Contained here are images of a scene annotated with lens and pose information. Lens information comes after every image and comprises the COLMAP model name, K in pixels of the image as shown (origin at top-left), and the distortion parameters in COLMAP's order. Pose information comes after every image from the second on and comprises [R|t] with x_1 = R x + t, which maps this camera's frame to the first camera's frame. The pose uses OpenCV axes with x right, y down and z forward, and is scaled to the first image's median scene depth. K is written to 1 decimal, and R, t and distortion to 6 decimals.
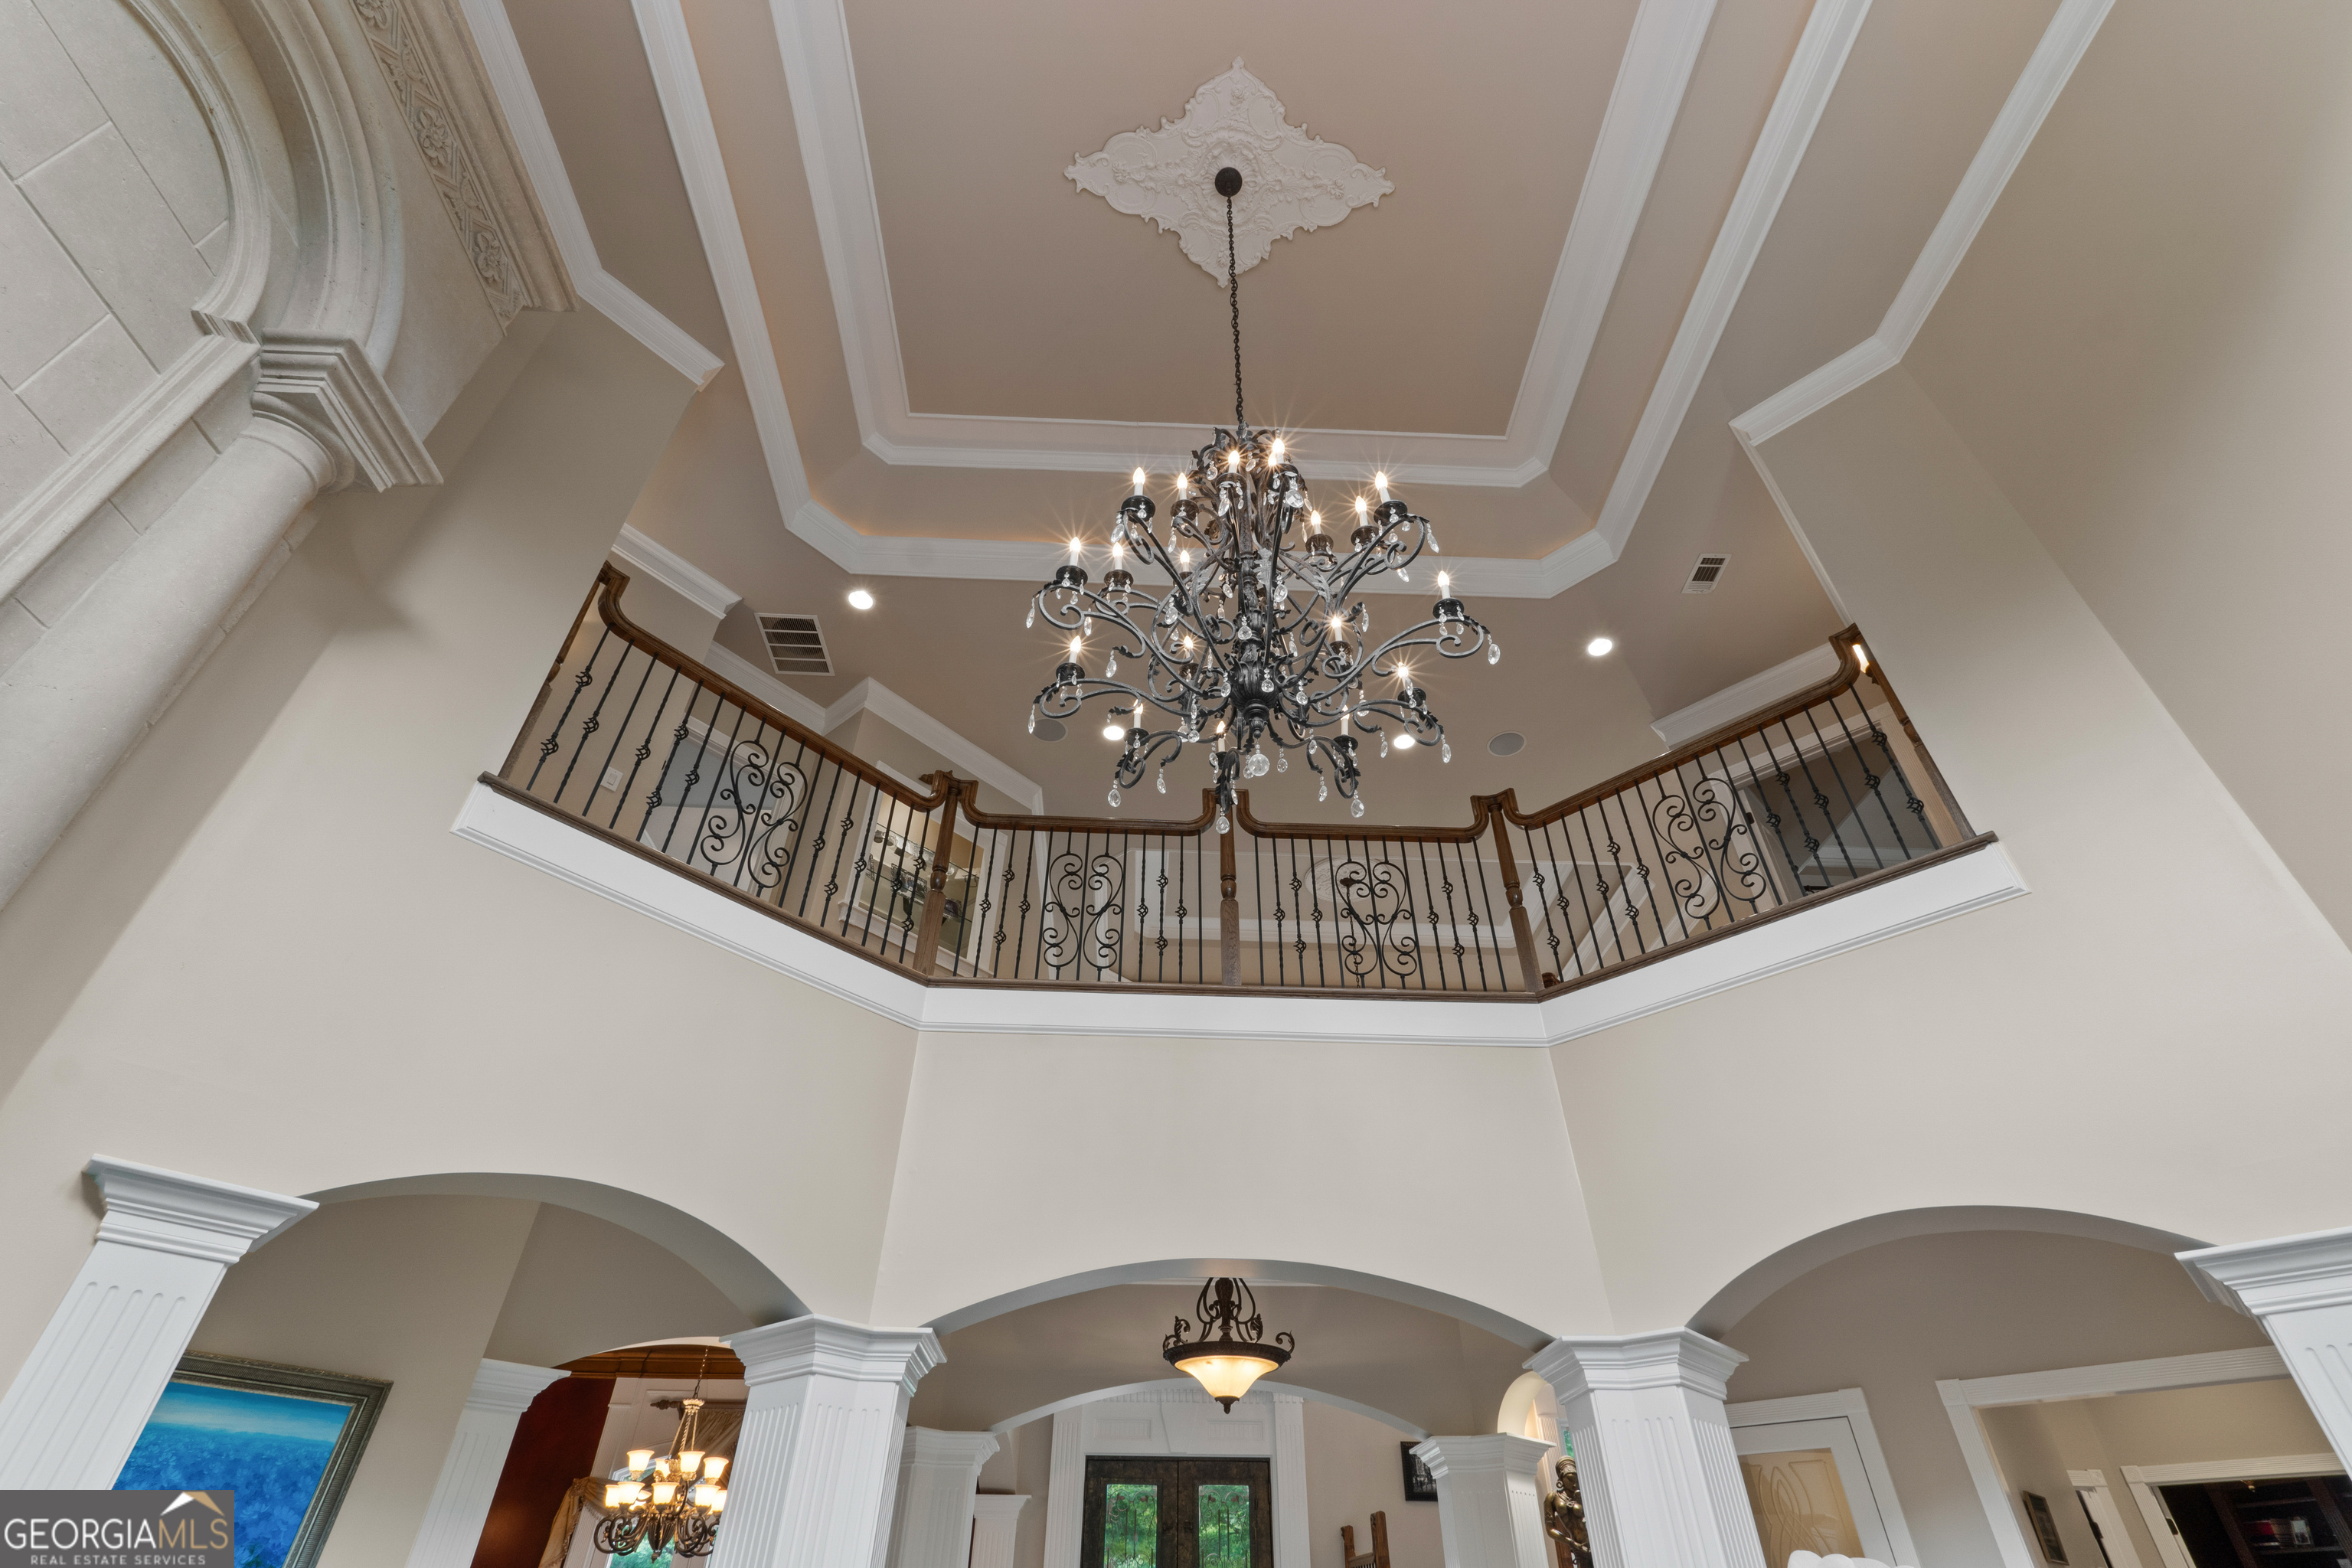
lens RADIAL K [[1072.9, 0, 1179.2], [0, 1072.9, 781.5], [0, 0, 1]] dist [-0.002793, -0.001755]
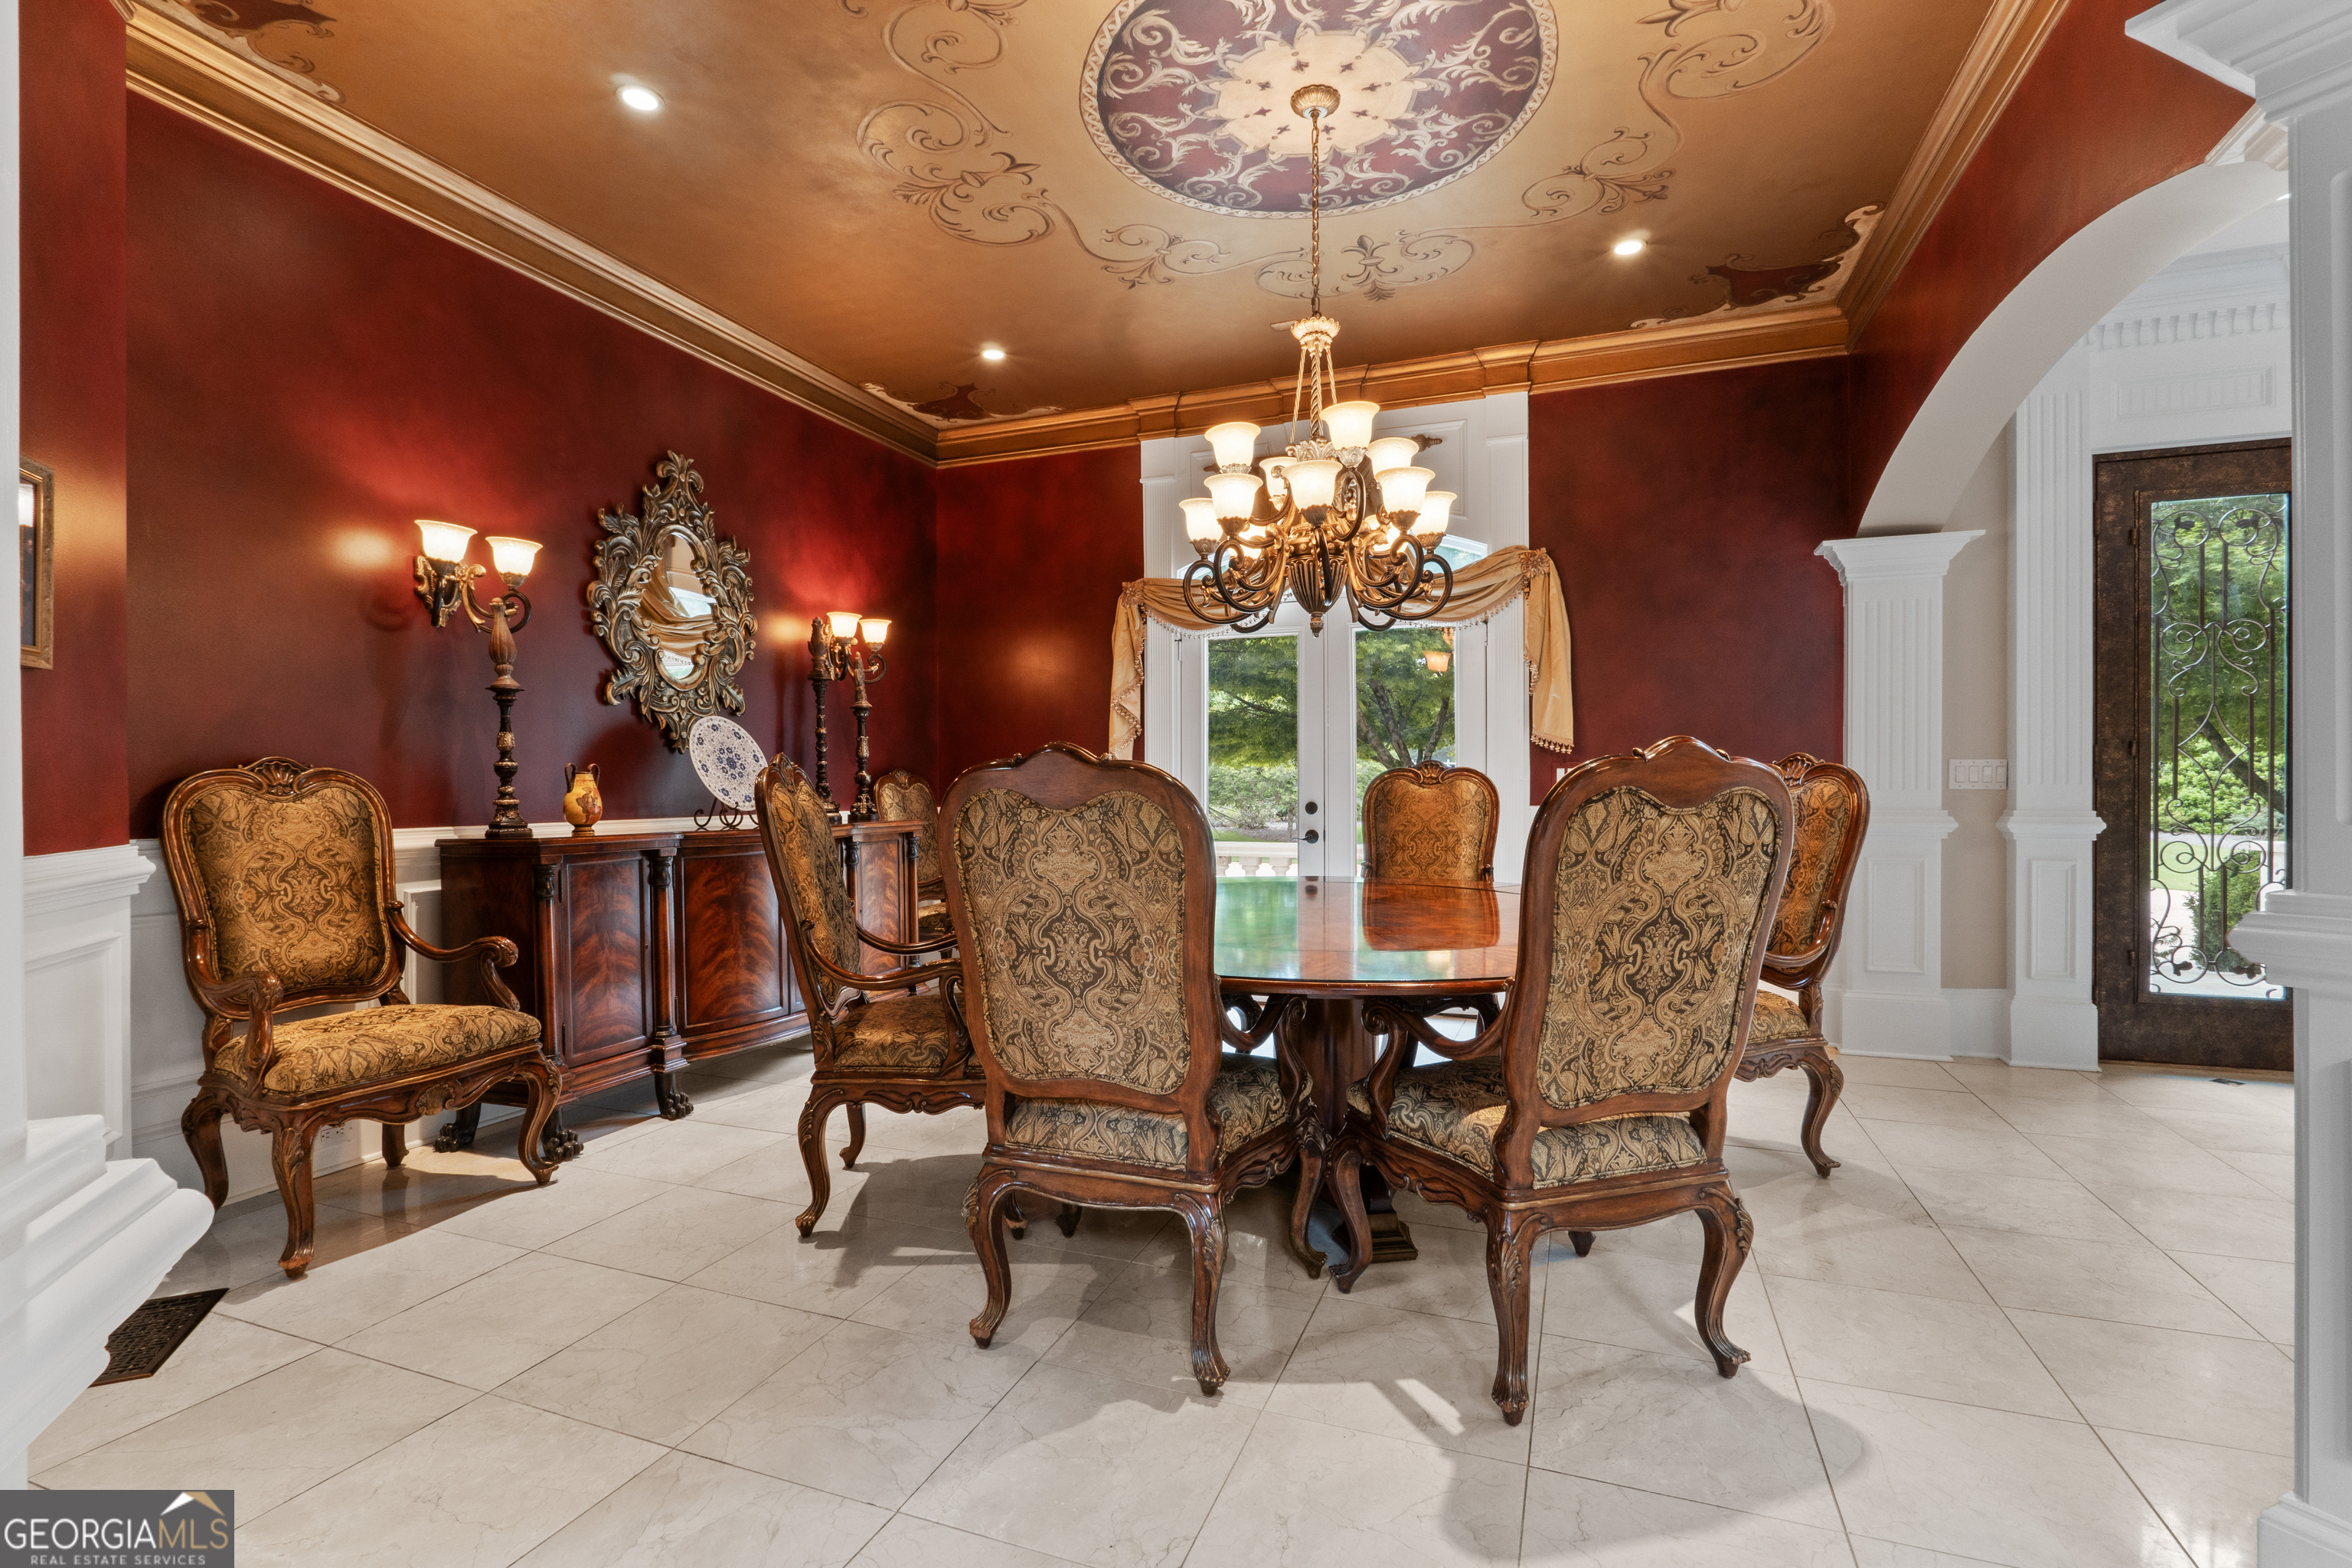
lens RADIAL K [[1072.9, 0, 1174.9], [0, 1072.9, 799.4], [0, 0, 1]] dist [-0.002793, -0.001755]
pose [[0.918313, -0.003438, -0.395841, -0.479136], [0.254185, 0.771702, 0.582981, 0.655306], [0.303467, -0.635975, 0.709537, 0.796617]]
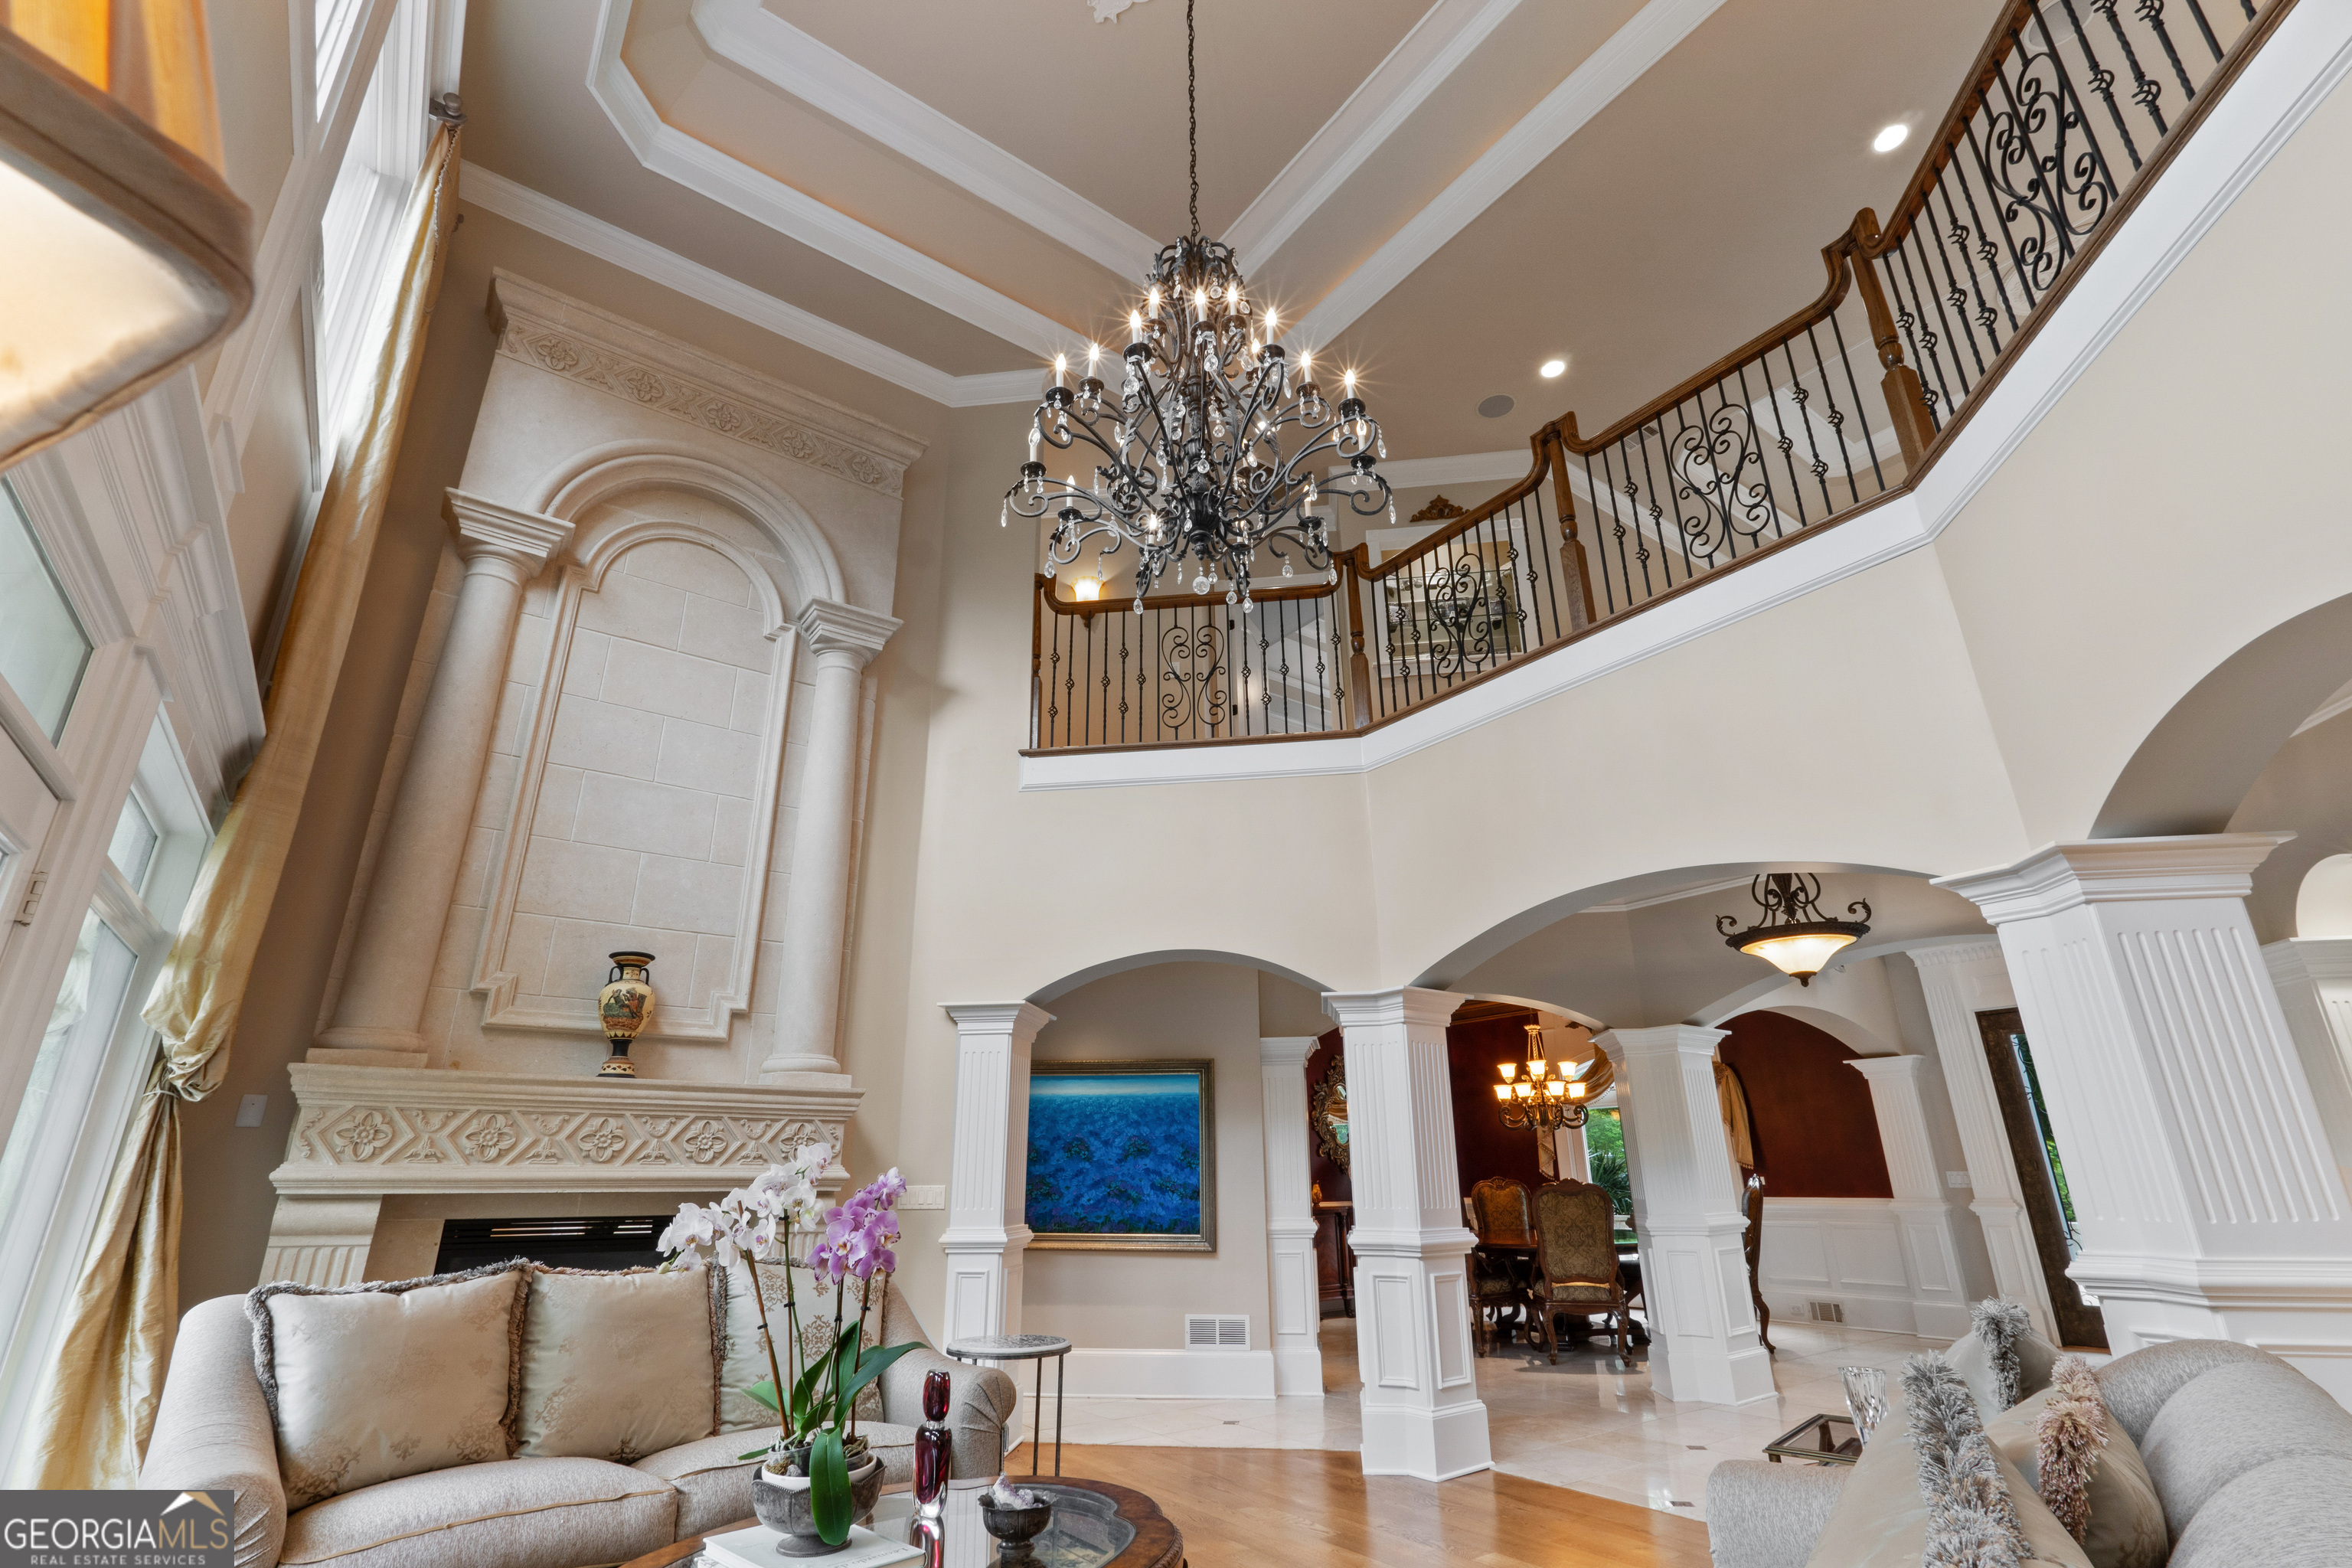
lens RADIAL K [[1072.9, 0, 1175.5], [0, 1072.9, 786.9], [0, 0, 1]] dist [-0.002793, -0.001755]
pose [[0.552373, -0.300446, -0.777571, 0.566373], [0.530953, 0.845905, 0.050330, 0.061700], [0.642630, -0.440655, 0.626778, 0.063699]]
